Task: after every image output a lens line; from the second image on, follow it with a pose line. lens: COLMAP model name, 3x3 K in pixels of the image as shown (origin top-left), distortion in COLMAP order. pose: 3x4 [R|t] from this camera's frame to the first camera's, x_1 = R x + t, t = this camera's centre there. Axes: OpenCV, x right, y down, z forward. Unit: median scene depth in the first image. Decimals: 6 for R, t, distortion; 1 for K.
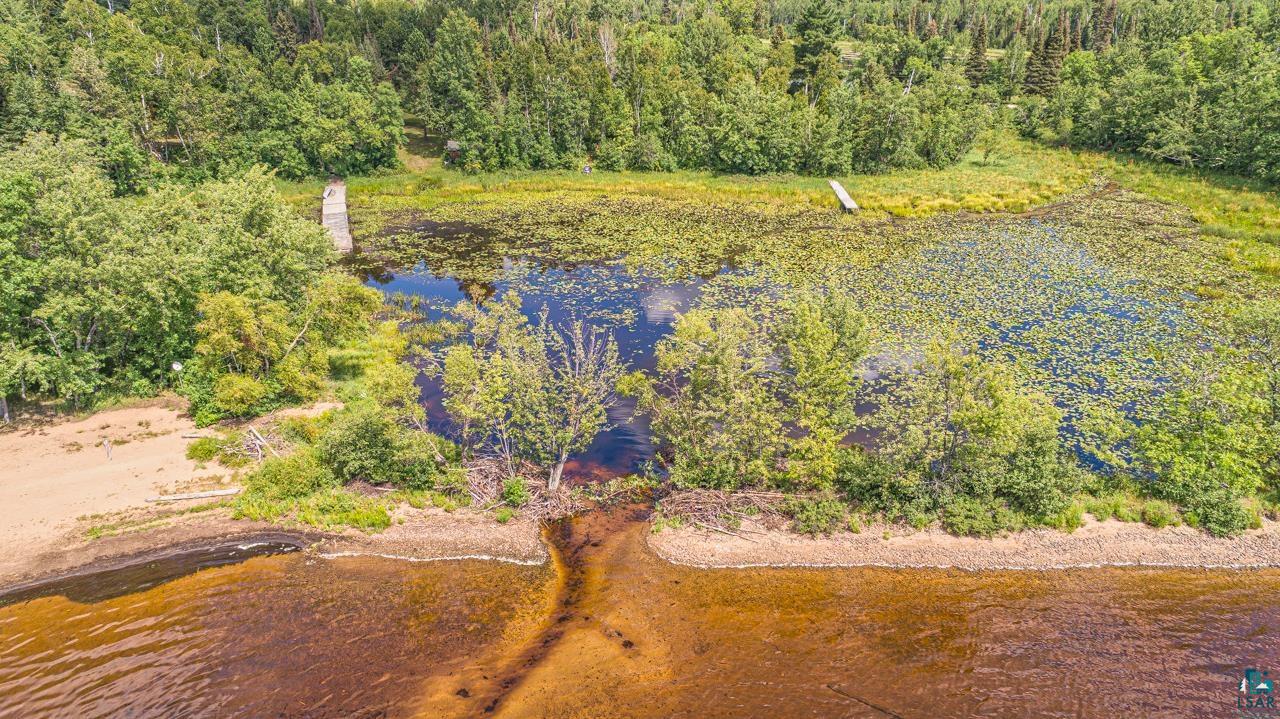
lens RADIAL K [[856.4, 0, 640.0], [0, 856.4, 359.5], [0, 0, 1]] dist [0.016544, 0.003818]
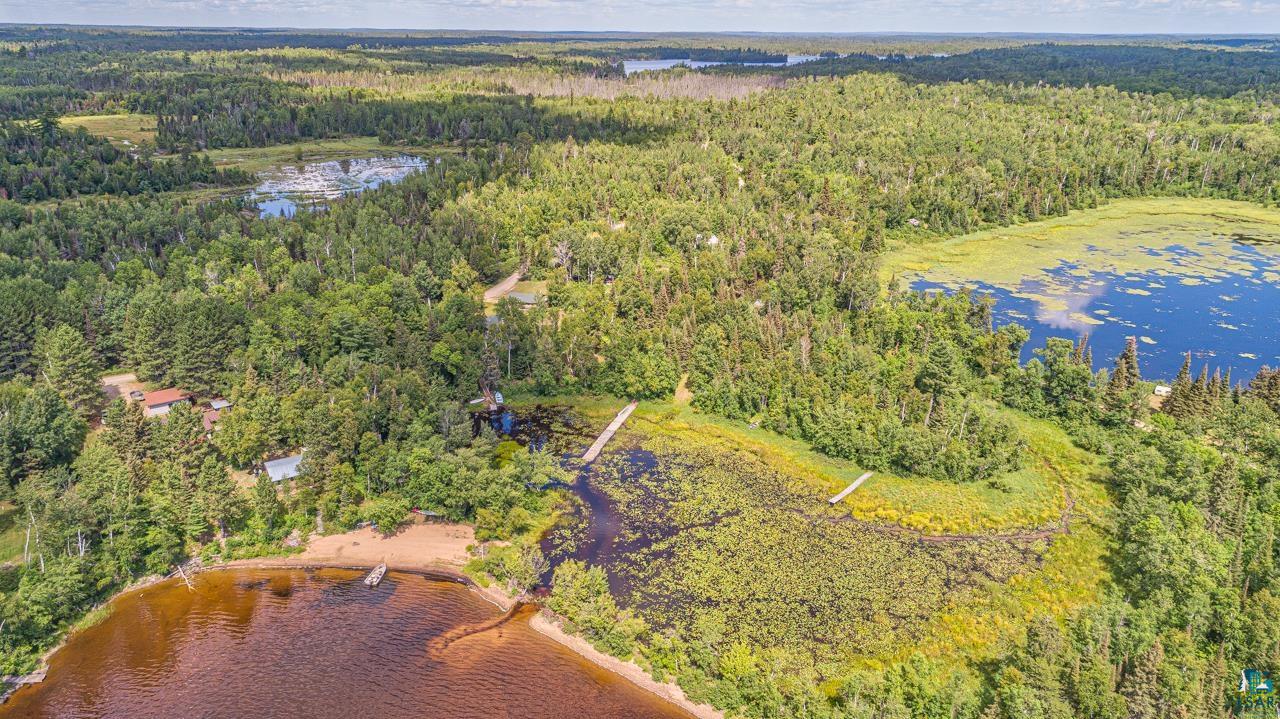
lens RADIAL K [[856.4, 0, 640.0], [0, 856.4, 359.5], [0, 0, 1]] dist [0.016544, 0.003818]
pose [[0.795289, 0.222729, -0.563833, 0.738603], [-0.237981, 0.970105, 0.047543, -0.385474], [0.557567, 0.096371, 0.824519, -0.640207]]
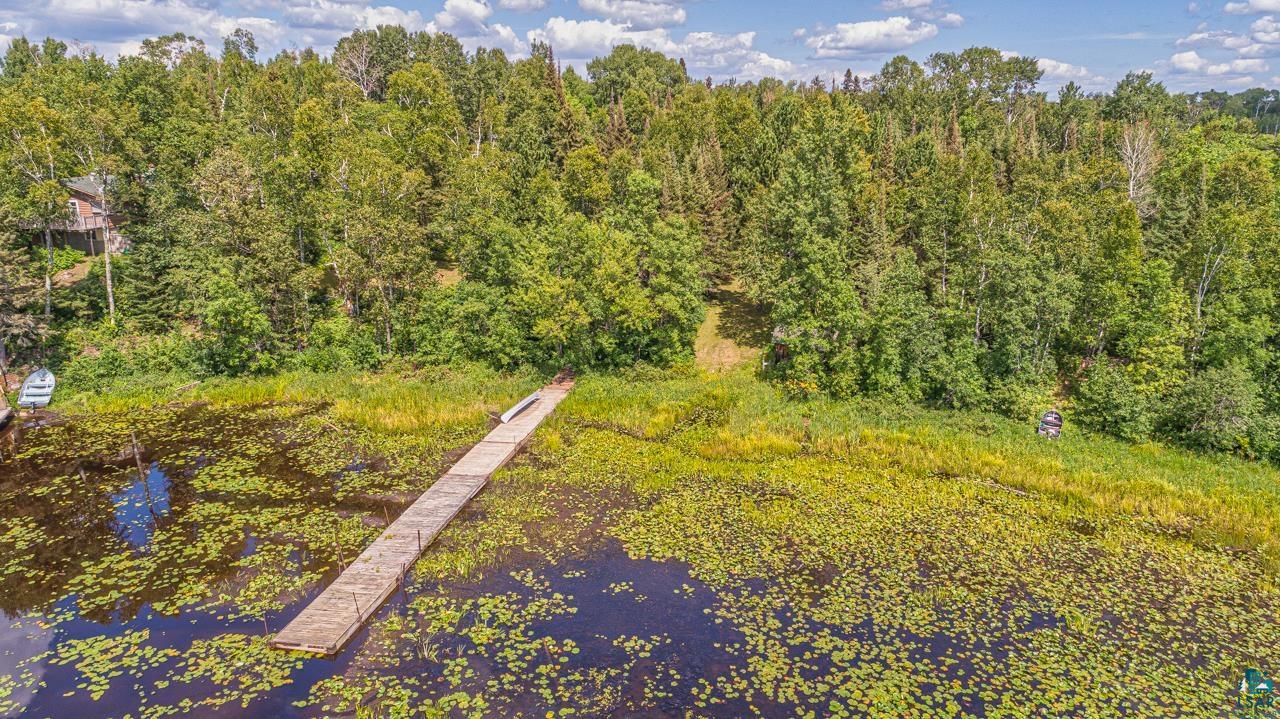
lens RADIAL K [[856.4, 0, 640.0], [0, 856.4, 359.5], [0, 0, 1]] dist [0.016544, 0.003818]
pose [[0.865795, 0.132840, -0.482445, -0.034892], [-0.192560, 0.978323, -0.076189, -0.178915], [0.461866, 0.158864, 0.872607, 0.501261]]
